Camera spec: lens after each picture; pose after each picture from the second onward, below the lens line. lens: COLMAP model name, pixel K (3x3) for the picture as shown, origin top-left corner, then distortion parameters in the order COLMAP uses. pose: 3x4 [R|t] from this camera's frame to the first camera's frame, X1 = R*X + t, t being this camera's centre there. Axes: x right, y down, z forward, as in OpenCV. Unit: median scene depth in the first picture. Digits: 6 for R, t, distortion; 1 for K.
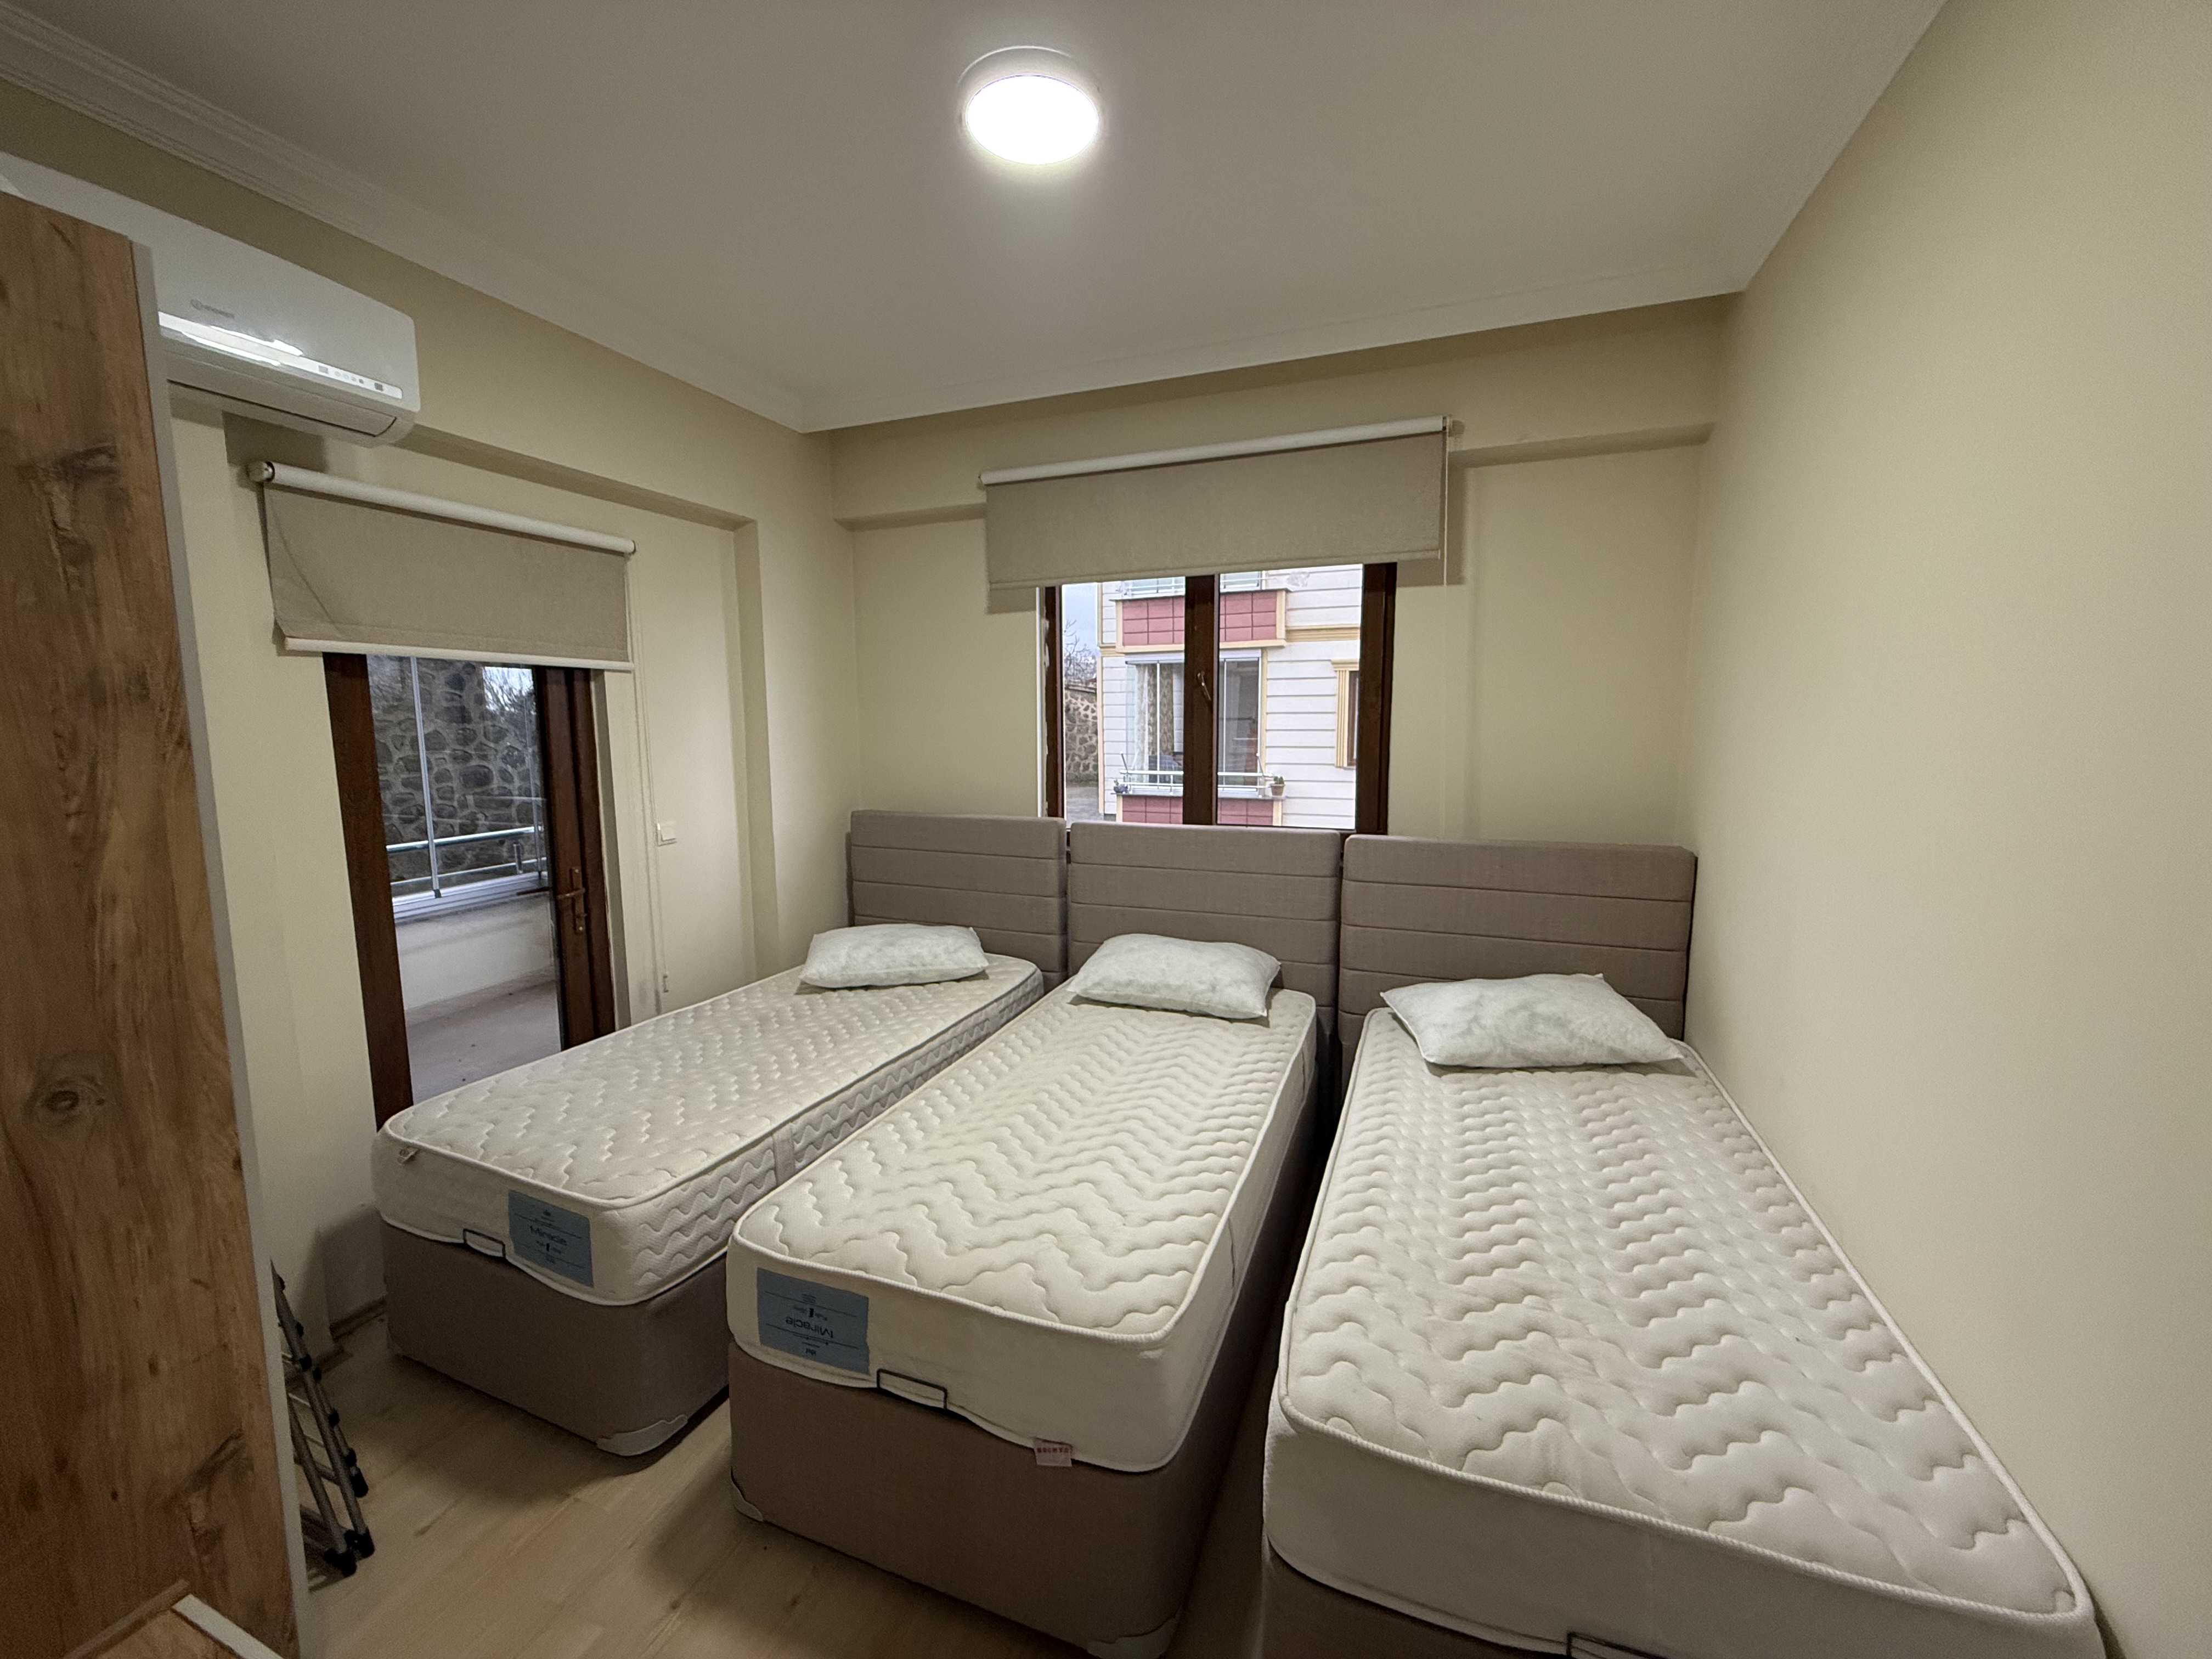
lens RADIAL K [[878.7, 0, 1103.7], [0, 878.7, 825.9], [0, 0, 1]] dist [-0.001068, -0.000207]
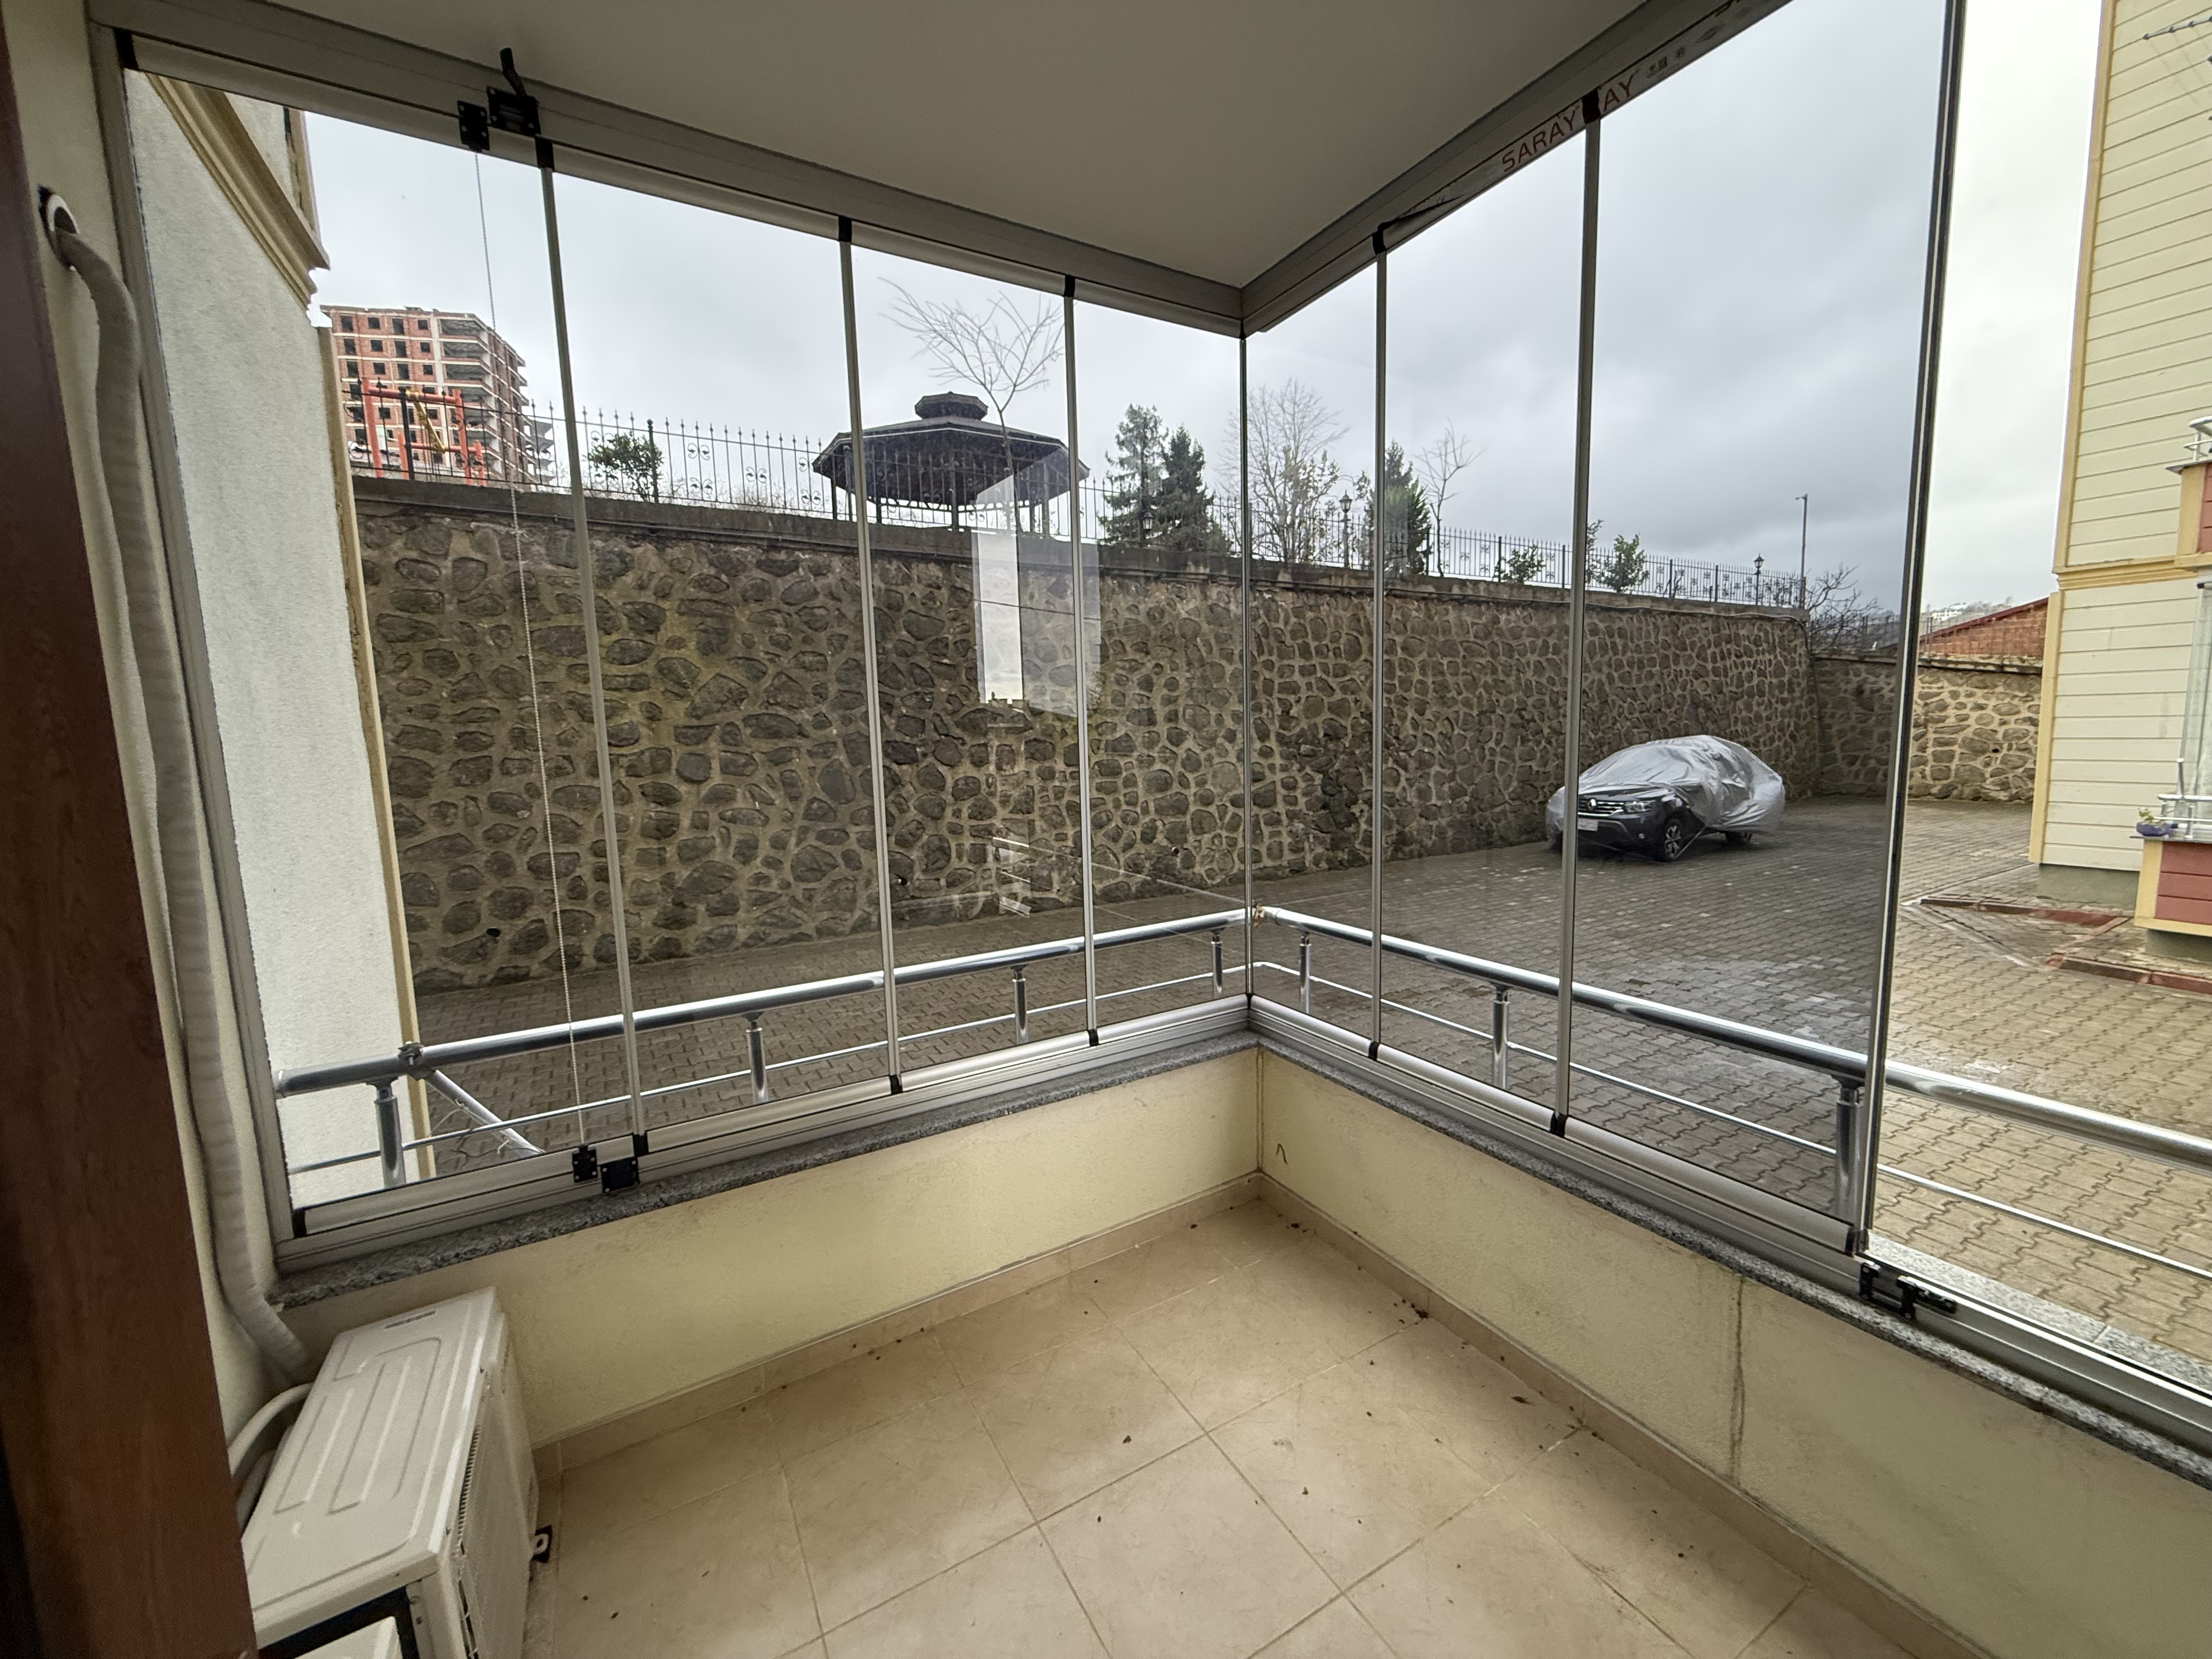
lens RADIAL K [[878.7, 0, 1103.7], [0, 878.7, 825.9], [0, 0, 1]] dist [-0.001068, -0.000207]
pose [[0.777811, 0.053309, -0.626233, -0.164256], [-0.052281, 0.998431, 0.020058, -0.024690], [0.626320, 0.017139, 0.779378, 0.226030]]
